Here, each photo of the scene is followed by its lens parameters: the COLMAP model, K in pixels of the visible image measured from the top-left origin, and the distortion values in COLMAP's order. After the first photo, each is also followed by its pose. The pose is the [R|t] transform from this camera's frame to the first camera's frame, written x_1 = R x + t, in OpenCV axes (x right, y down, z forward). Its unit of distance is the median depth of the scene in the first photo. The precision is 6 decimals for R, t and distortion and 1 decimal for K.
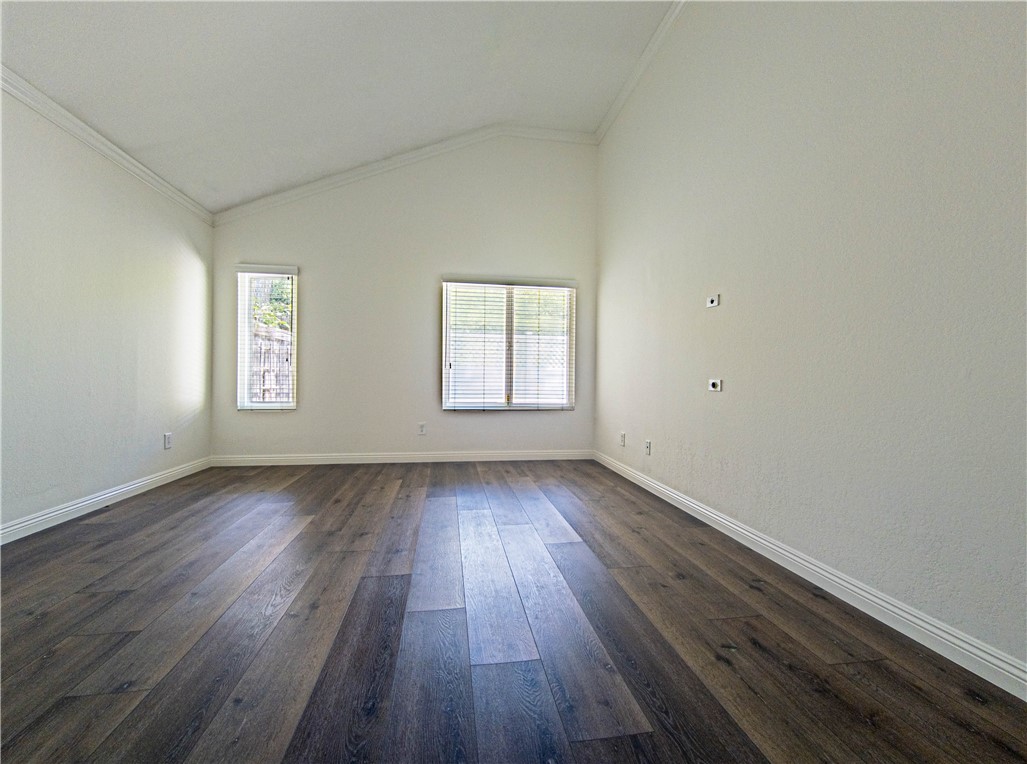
lens RADIAL K [[443.6, 0, 513.5], [0, 443.6, 380.2], [0, 0, 1]] dist [-0.004174, -0.001062]
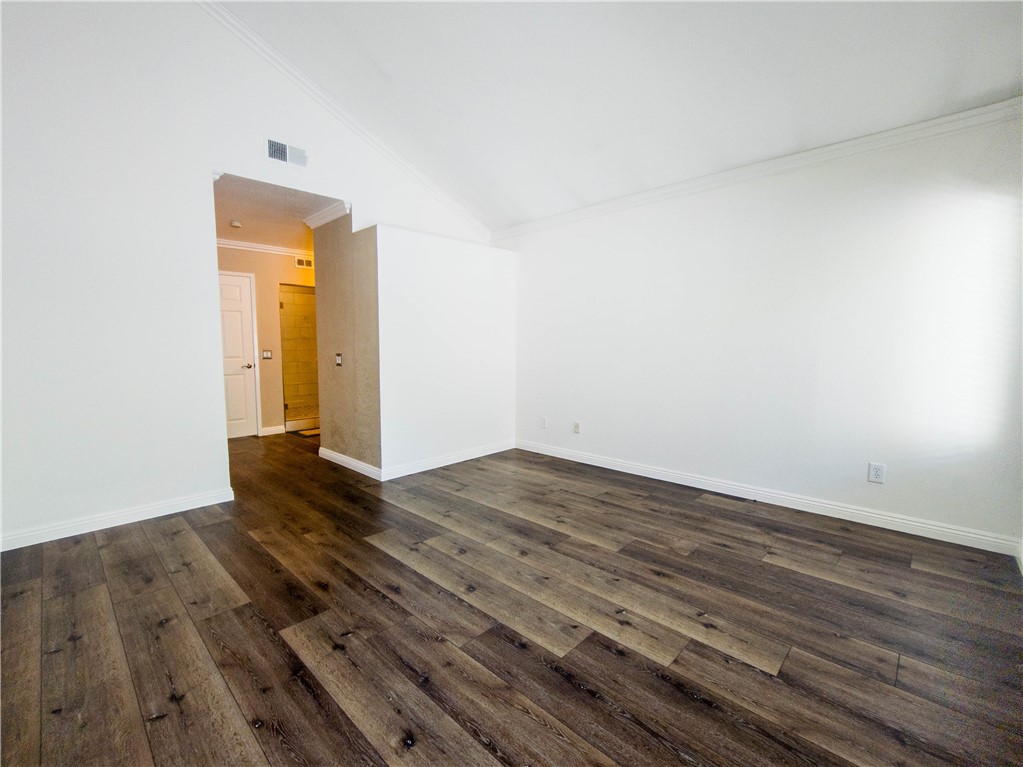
lens RADIAL K [[441.9, 0, 514.0], [0, 441.9, 383.1], [0, 0, 1]] dist [-0.004174, -0.001062]
pose [[-0.802032, 0.046057, -0.595502, 0.248817], [-0.001490, 0.996865, 0.079106, -0.111022], [0.597279, 0.064333, -0.799449, 1.720136]]
